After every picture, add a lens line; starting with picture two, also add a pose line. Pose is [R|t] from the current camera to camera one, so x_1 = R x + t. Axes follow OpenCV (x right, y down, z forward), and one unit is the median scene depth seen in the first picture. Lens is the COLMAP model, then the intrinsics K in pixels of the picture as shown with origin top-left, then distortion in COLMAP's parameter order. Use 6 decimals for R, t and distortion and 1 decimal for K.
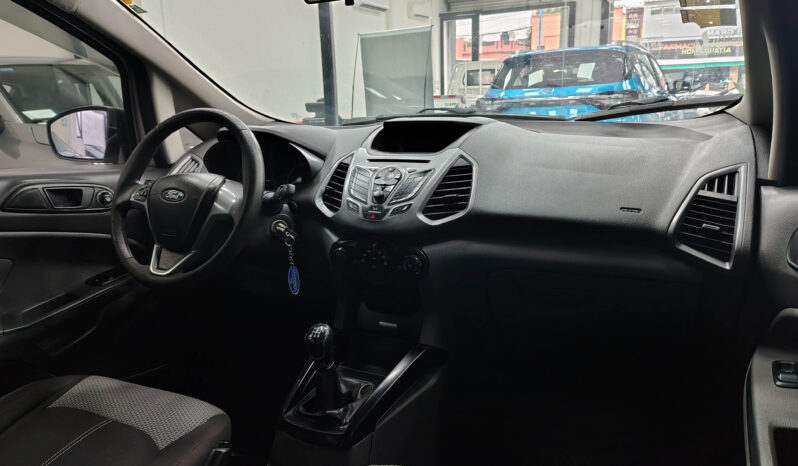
lens RADIAL K [[572.4, 0, 399.0], [0, 572.4, 233.0], [0, 0, 1]] dist [0.088566, -0.124259]
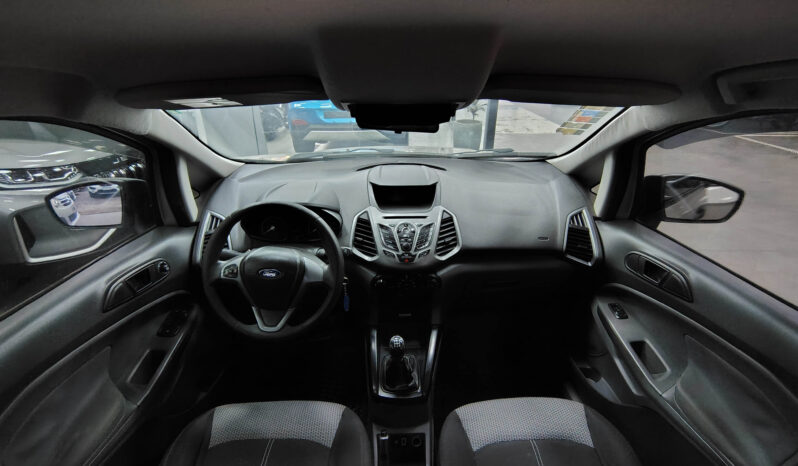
lens RADIAL K [[388.4, 0, 399.0], [0, 388.4, 233.0], [0, 0, 1]] dist [0.021209, 0.000149]
pose [[0.880900, -0.177027, 0.438949, -0.513108], [0.078811, 0.969334, 0.232767, -0.347673], [-0.466694, -0.170451, 0.867838, 0.089555]]
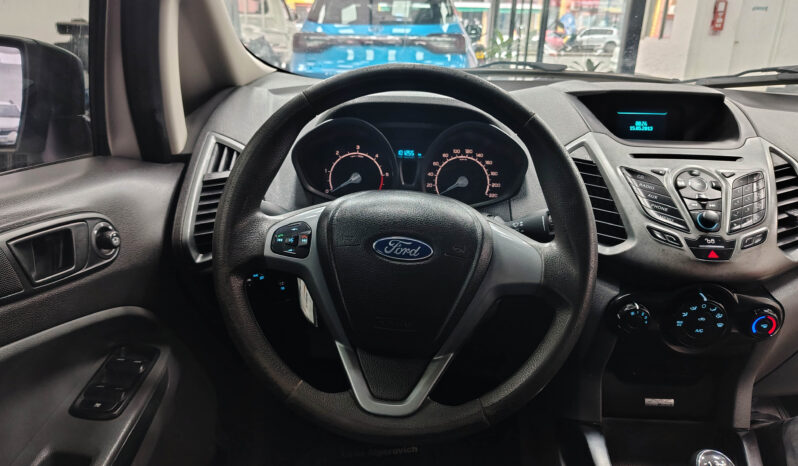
lens RADIAL K [[572.4, 0, 399.0], [0, 572.4, 233.0], [0, 0, 1]] dist [0.088566, -0.124259]
pose [[0.900097, -0.084622, 0.427393, -0.604635], [0.037996, 0.992465, 0.116485, -0.135125], [-0.434030, -0.088609, 0.896530, 0.578276]]
